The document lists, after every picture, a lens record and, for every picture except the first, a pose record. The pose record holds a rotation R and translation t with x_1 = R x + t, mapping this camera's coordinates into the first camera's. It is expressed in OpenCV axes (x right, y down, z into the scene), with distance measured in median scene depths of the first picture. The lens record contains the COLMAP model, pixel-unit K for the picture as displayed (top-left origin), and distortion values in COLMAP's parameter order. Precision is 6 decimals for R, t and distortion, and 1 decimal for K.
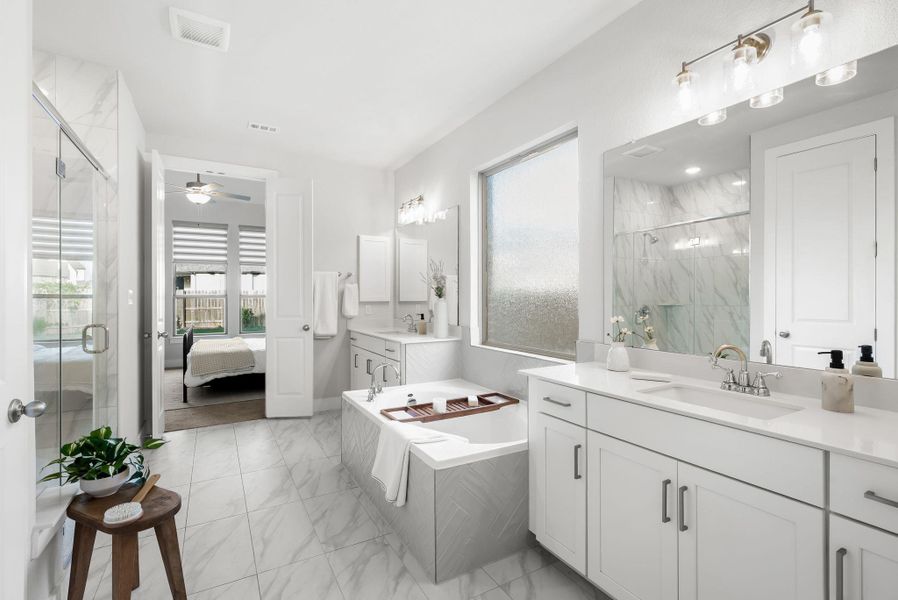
lens RADIAL K [[412.0, 0, 449.7], [0, 412.0, 275.6], [0, 0, 1]] dist [0.002332, 0.000320]
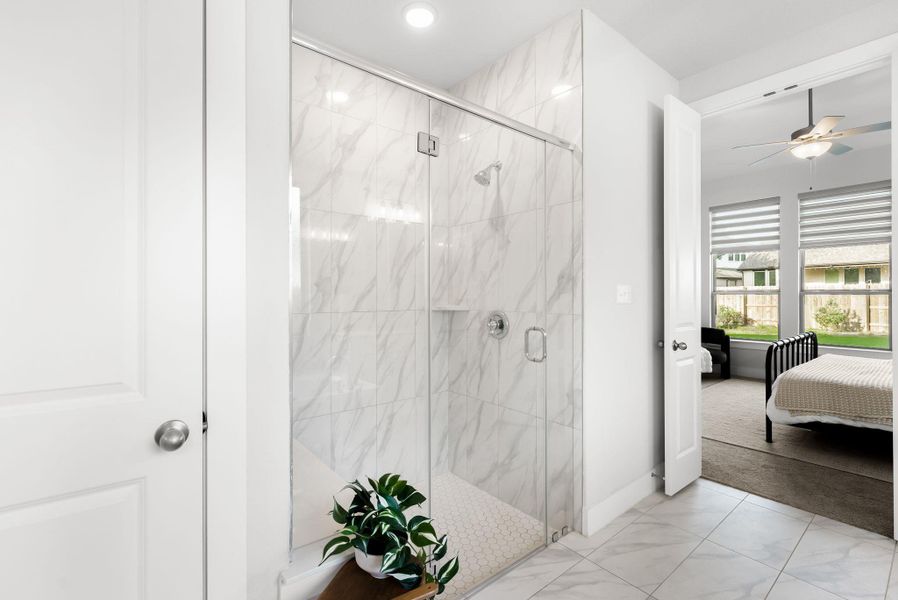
lens RADIAL K [[399.4, 0, 448.3], [0, 399.4, 293.9], [0, 0, 1]] dist [-0.000127, 0.000025]
pose [[0.150059, 0.000095, -0.988677, -0.038224], [0.054276, 0.998491, 0.008333, 0.015174], [0.987186, -0.054912, 0.149828, 0.289603]]
